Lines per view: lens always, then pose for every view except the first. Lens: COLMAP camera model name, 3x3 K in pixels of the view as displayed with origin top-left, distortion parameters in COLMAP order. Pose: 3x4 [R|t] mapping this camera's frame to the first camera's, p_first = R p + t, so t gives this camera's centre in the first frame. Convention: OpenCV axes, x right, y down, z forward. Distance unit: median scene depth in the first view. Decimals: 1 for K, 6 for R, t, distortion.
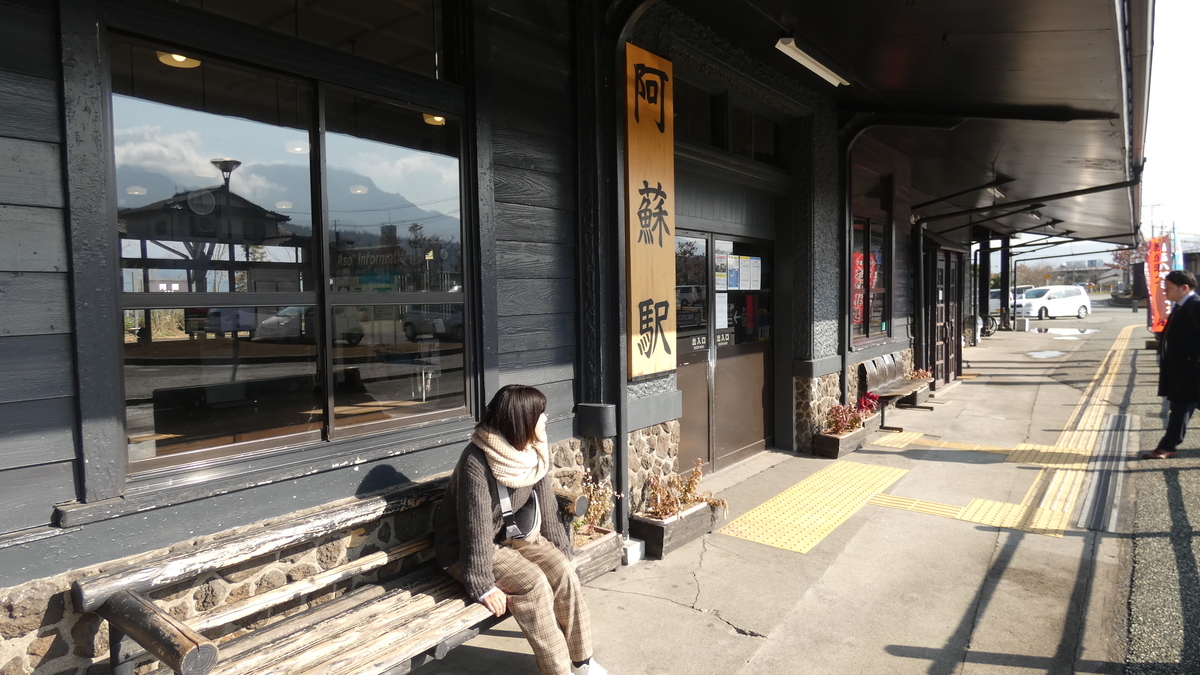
lens RADIAL K [[716.6, 0, 603.4], [0, 716.6, 335.1], [0, 0, 1]] dist [0.003244, 0.001505]
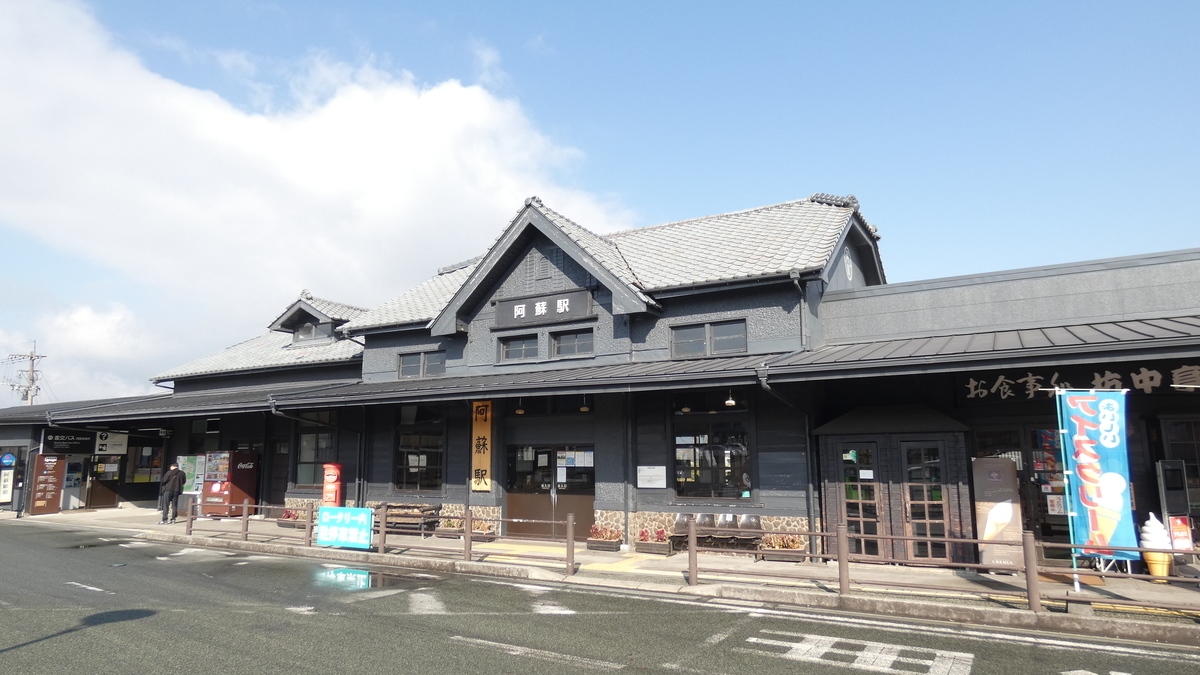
lens RADIAL K [[716.6, 0, 595.9], [0, 716.6, 339.4], [0, 0, 1]] dist [0.003244, 0.001505]
pose [[0.107515, -0.145921, -0.983437, 3.742334], [-0.053894, 0.986861, -0.152321, -0.174461], [0.992742, 0.069378, 0.098238, 1.175266]]
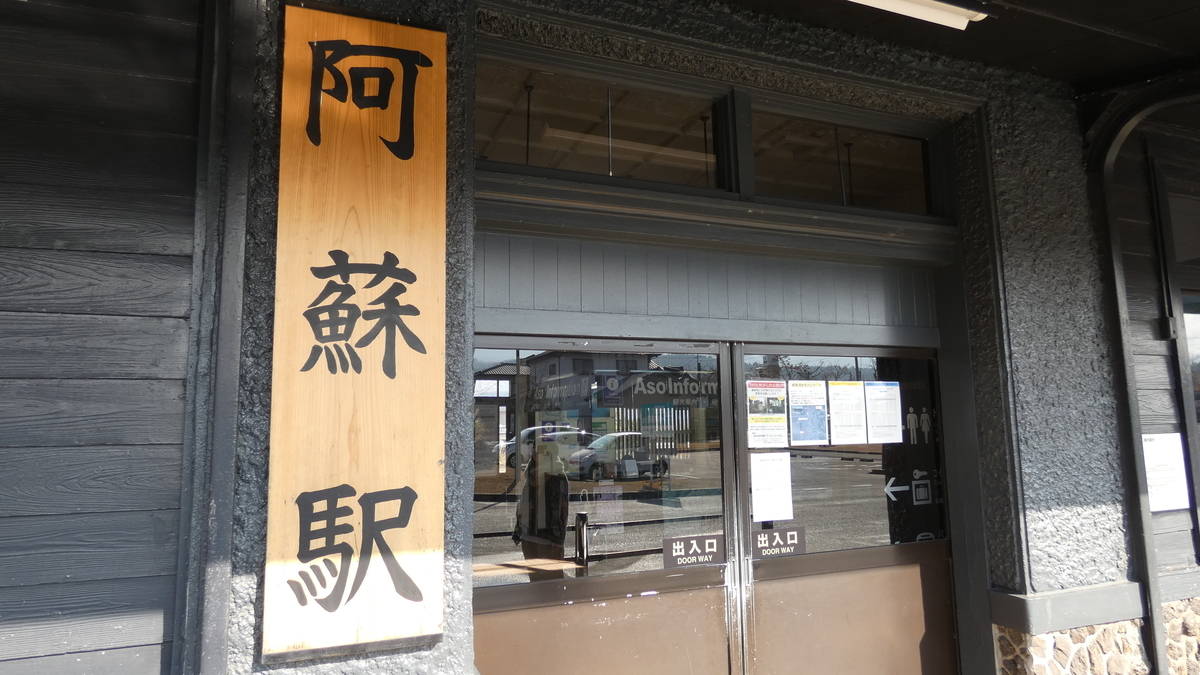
lens RADIAL K [[716.6, 0, 604.8], [0, 716.6, 336.2], [0, 0, 1]] dist [0.003244, 0.001505]
pose [[0.855979, -0.057504, -0.513803, 0.470692], [-0.029329, 0.986794, -0.159302, -0.077291], [0.516179, 0.151429, 0.842988, 0.660535]]
